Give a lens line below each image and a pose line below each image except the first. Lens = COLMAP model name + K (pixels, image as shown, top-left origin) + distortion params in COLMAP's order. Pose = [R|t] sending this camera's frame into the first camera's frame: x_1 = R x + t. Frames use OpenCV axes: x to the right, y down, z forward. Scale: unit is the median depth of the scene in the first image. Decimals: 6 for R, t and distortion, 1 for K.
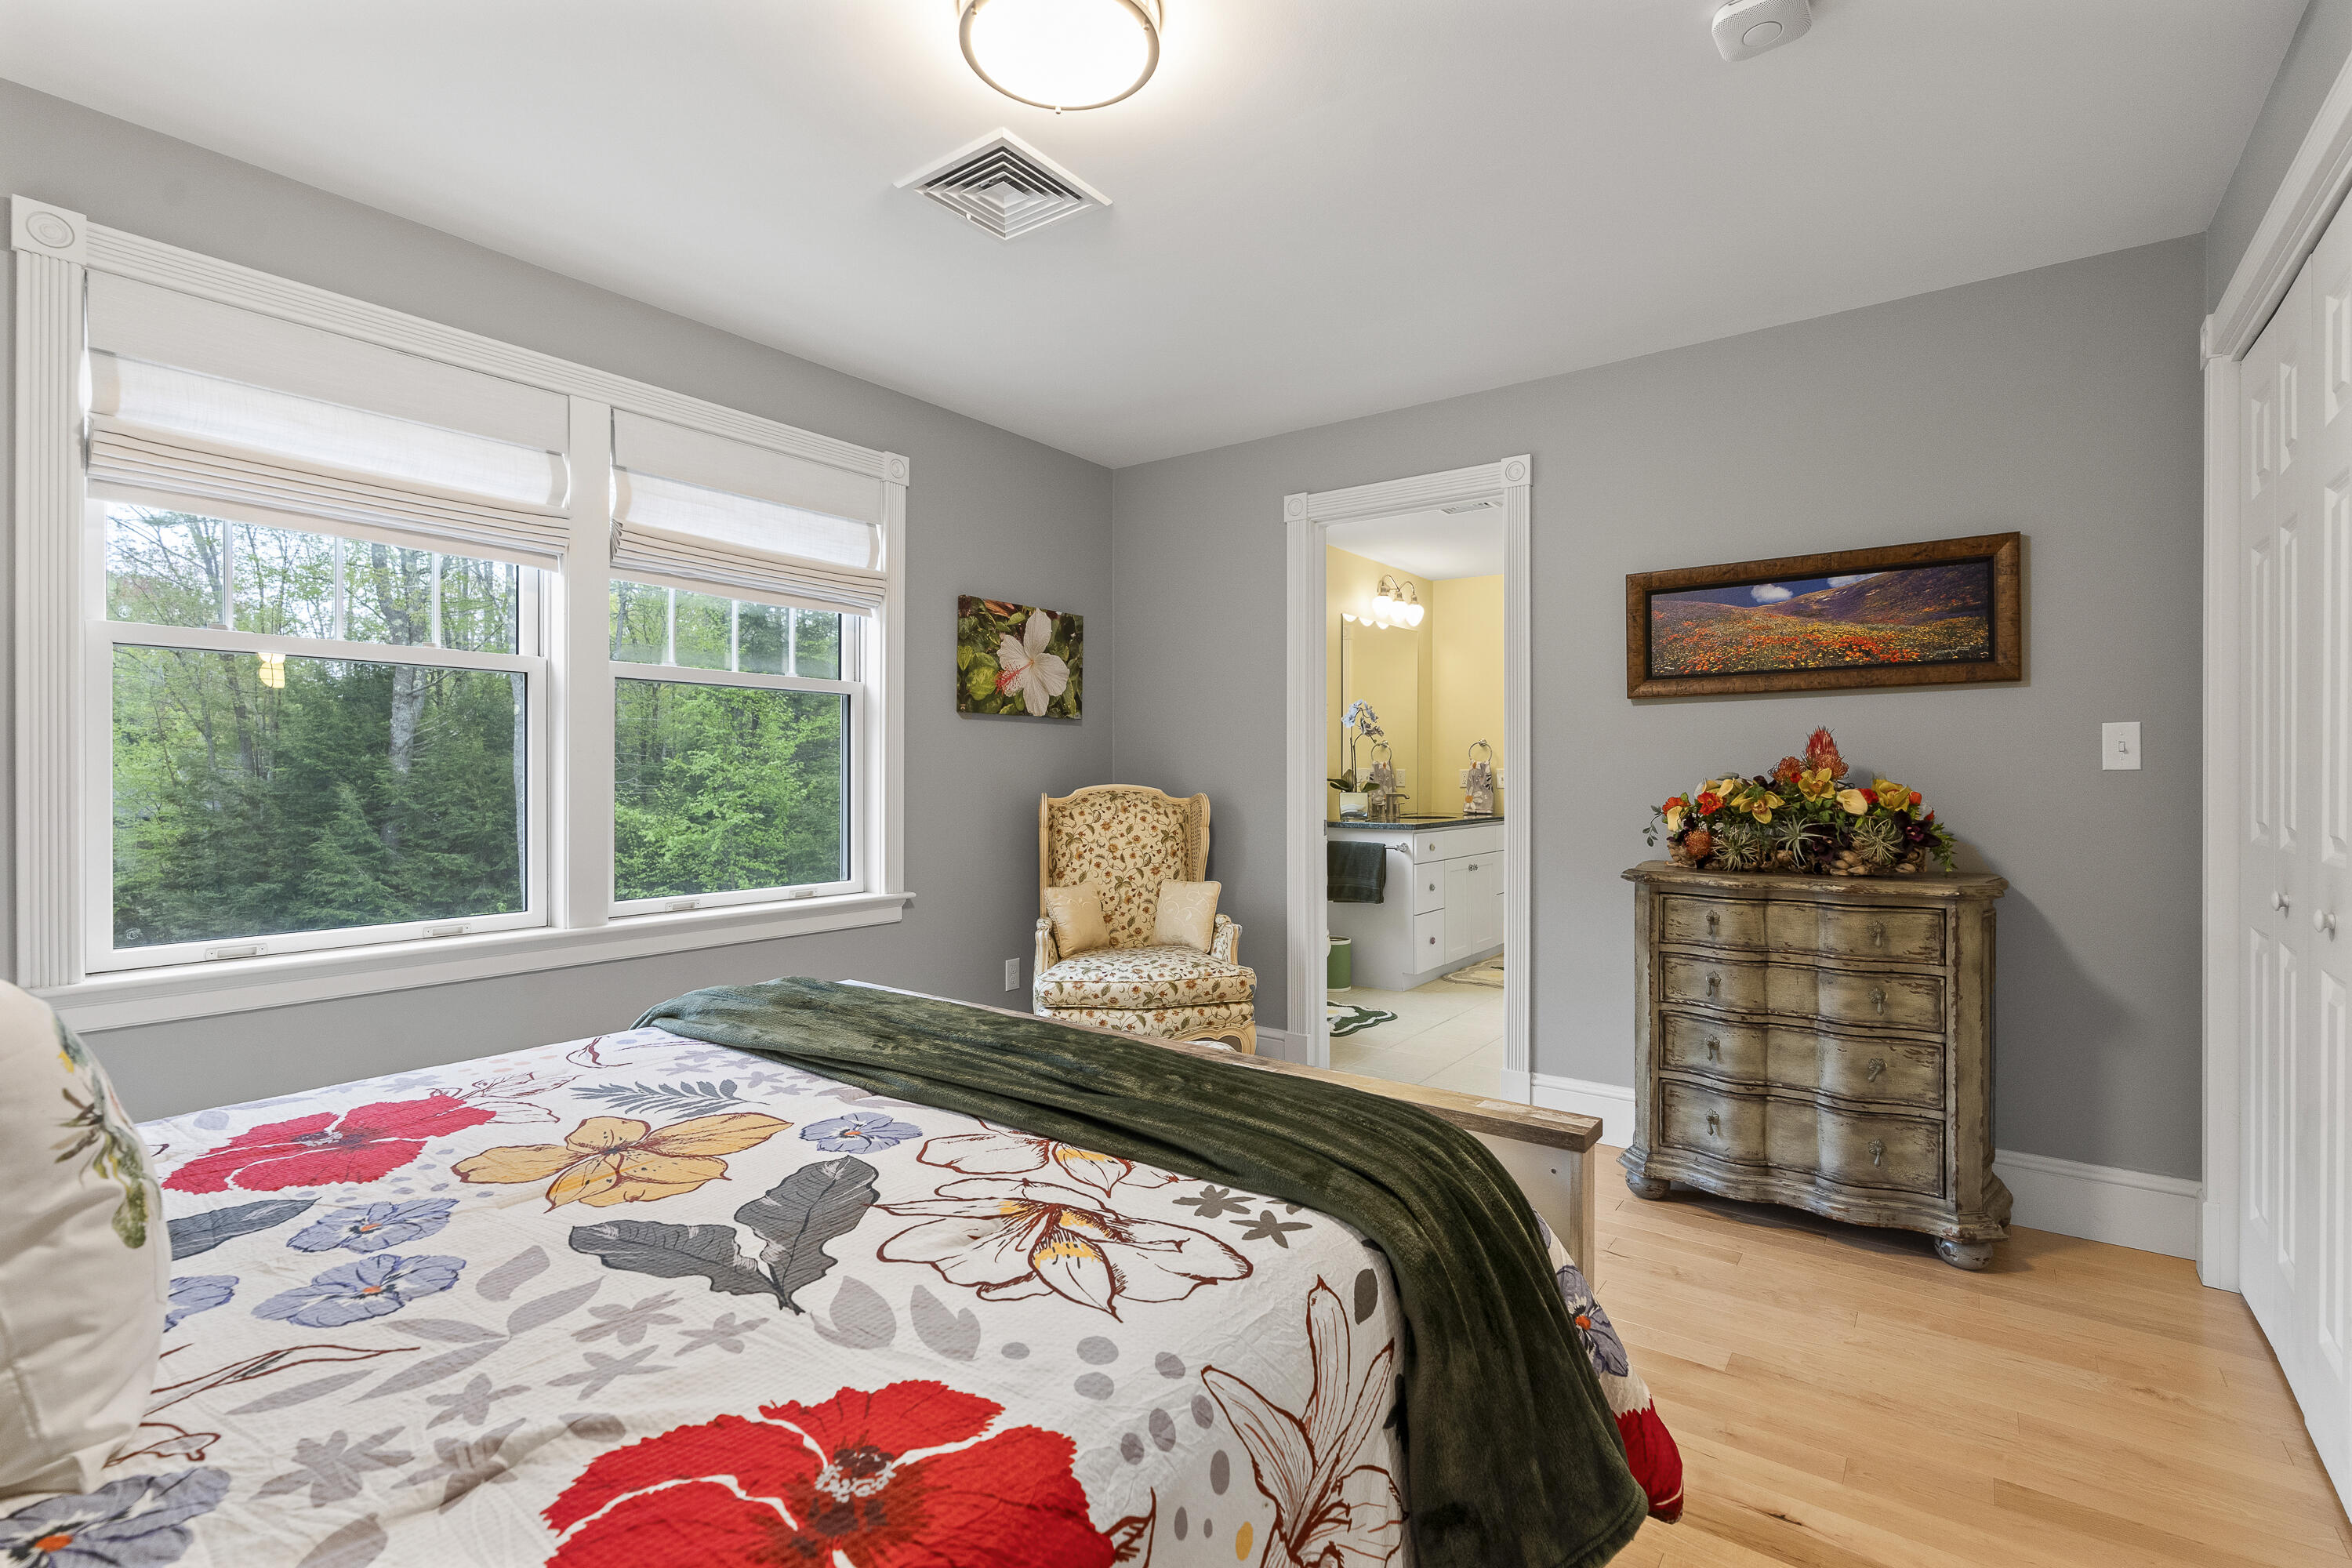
lens RADIAL K [[1071.6, 0, 1176.0], [0, 1071.6, 784.0], [0, 0, 1]] dist [-0.011545, -0.000169]
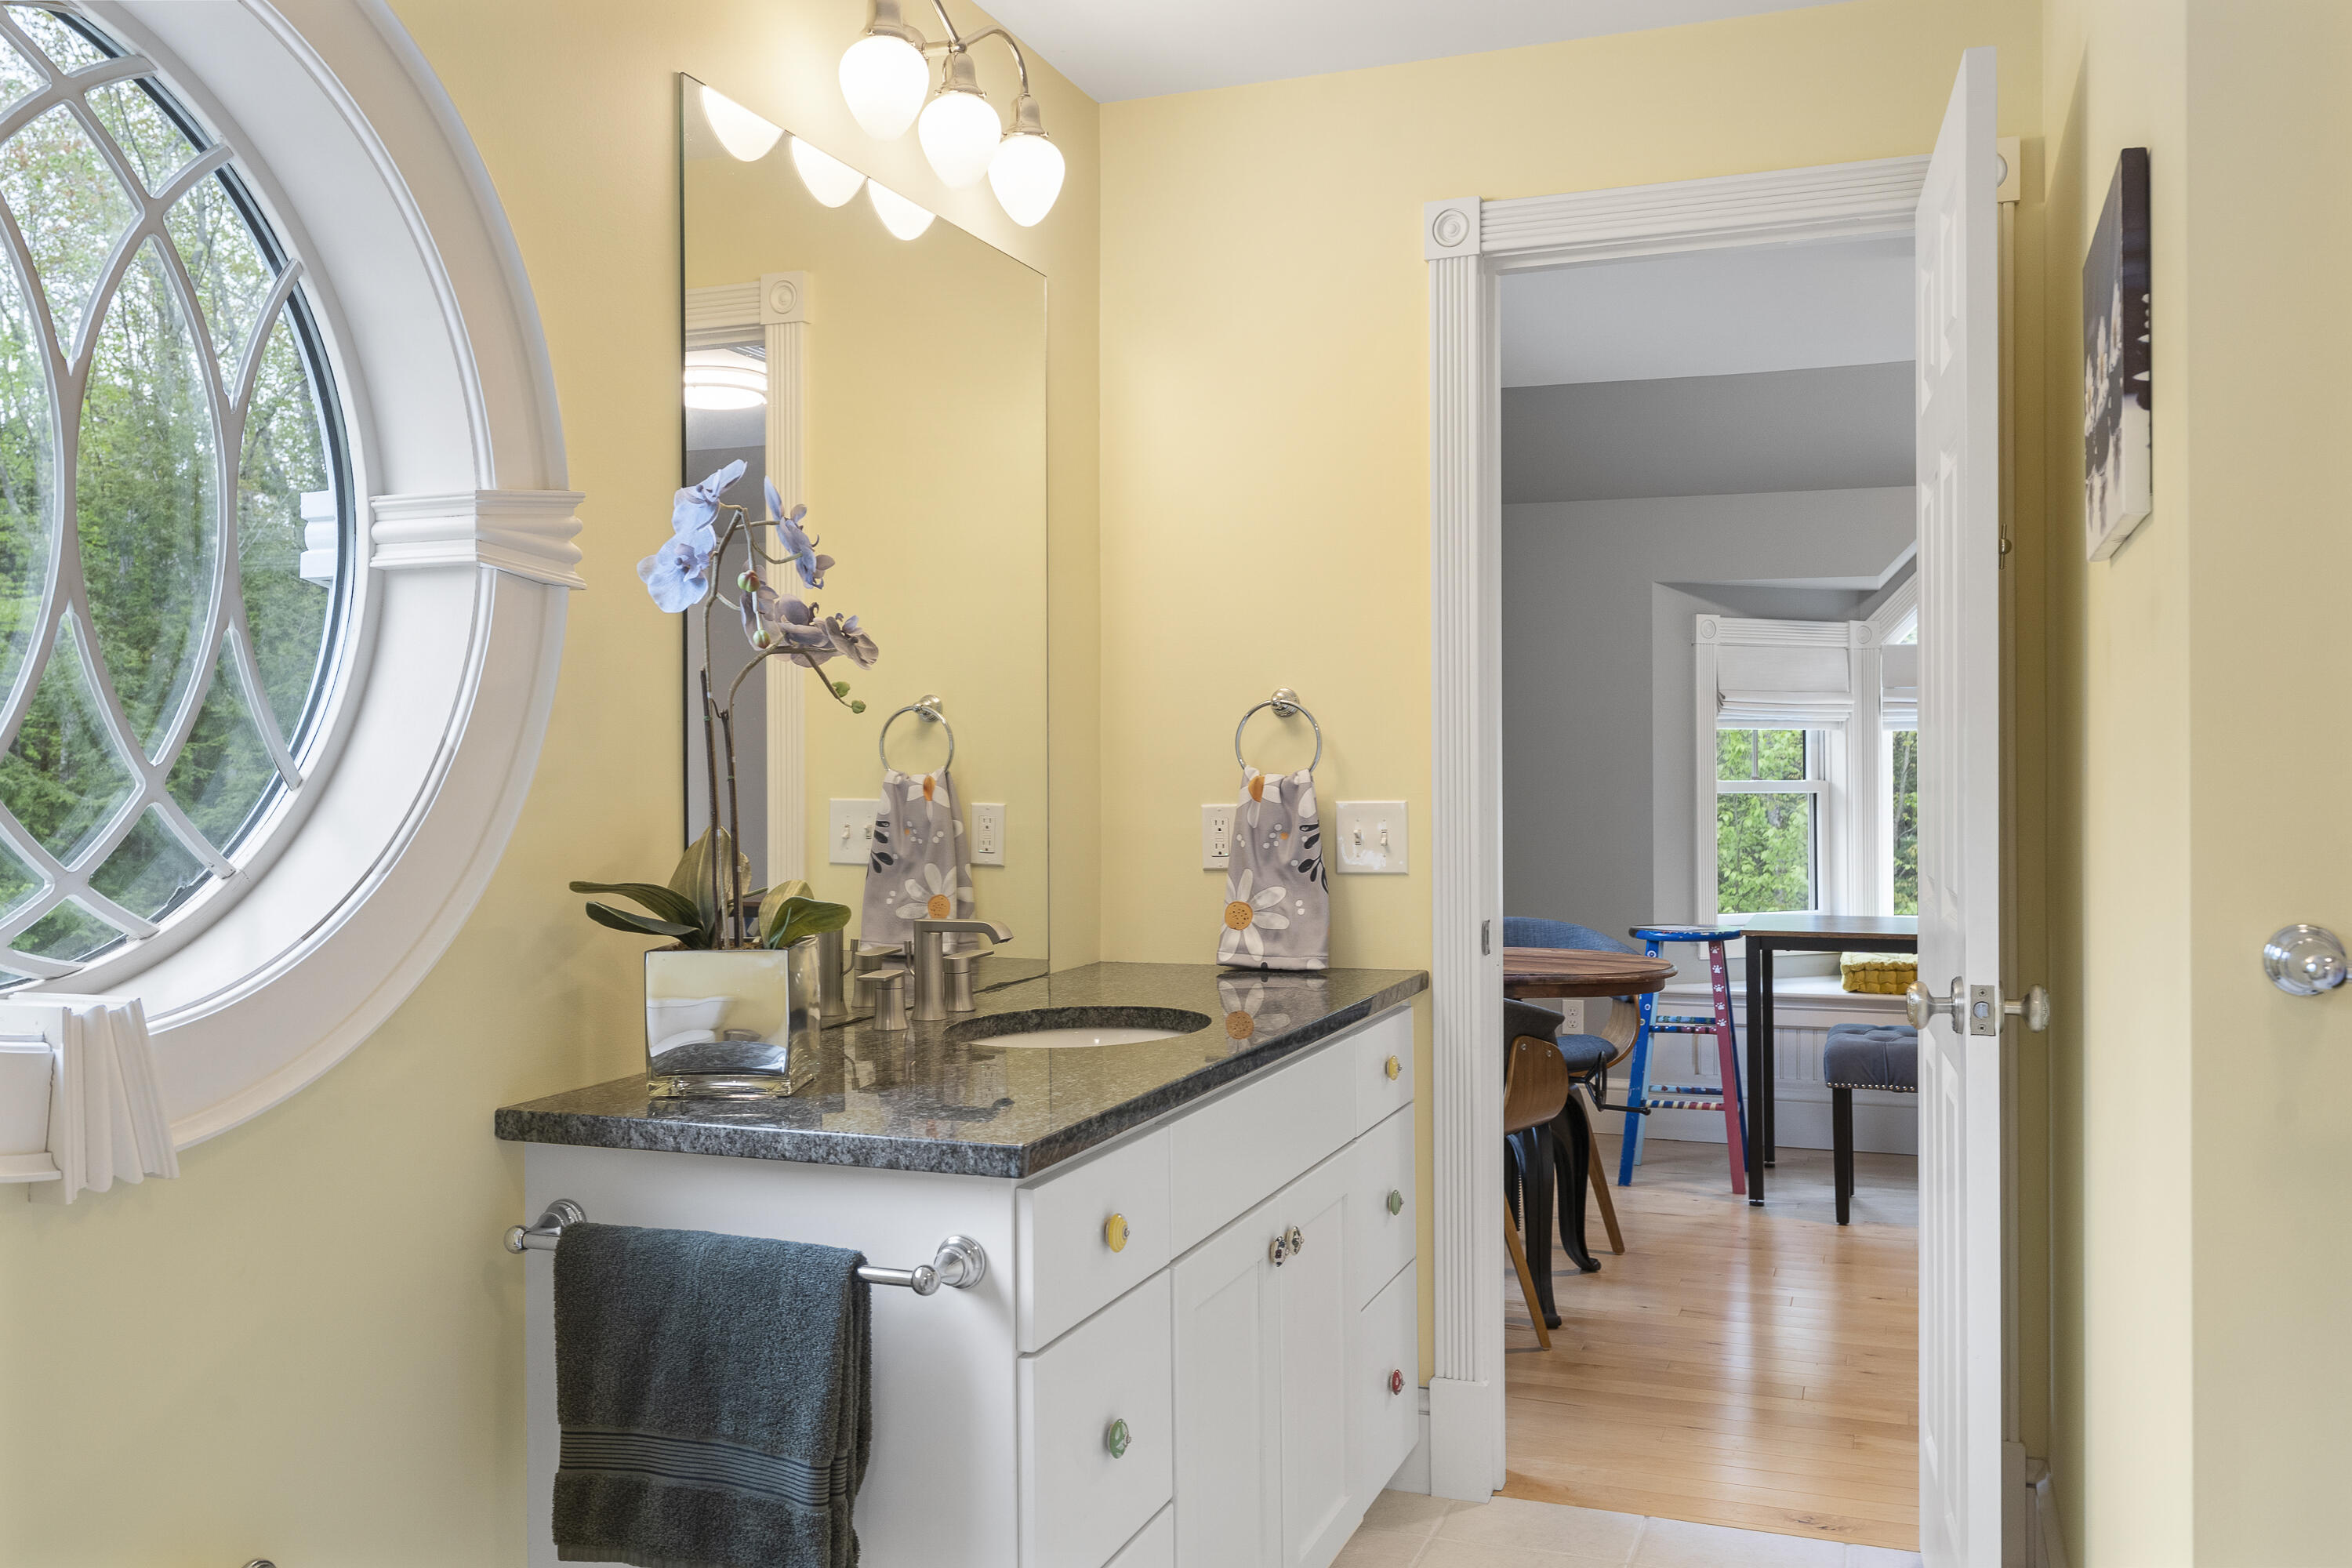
lens RADIAL K [[1943.4, 0, 1176.0], [0, 1943.4, 784.0], [0, 0, 1]] dist [0.001868, 0.000481]
pose [[0.961246, -0.006585, 0.275614, 0.146445], [0.007438, 0.999970, -0.002047, -0.020565], [-0.275592, 0.004018, 0.961266, 0.627683]]
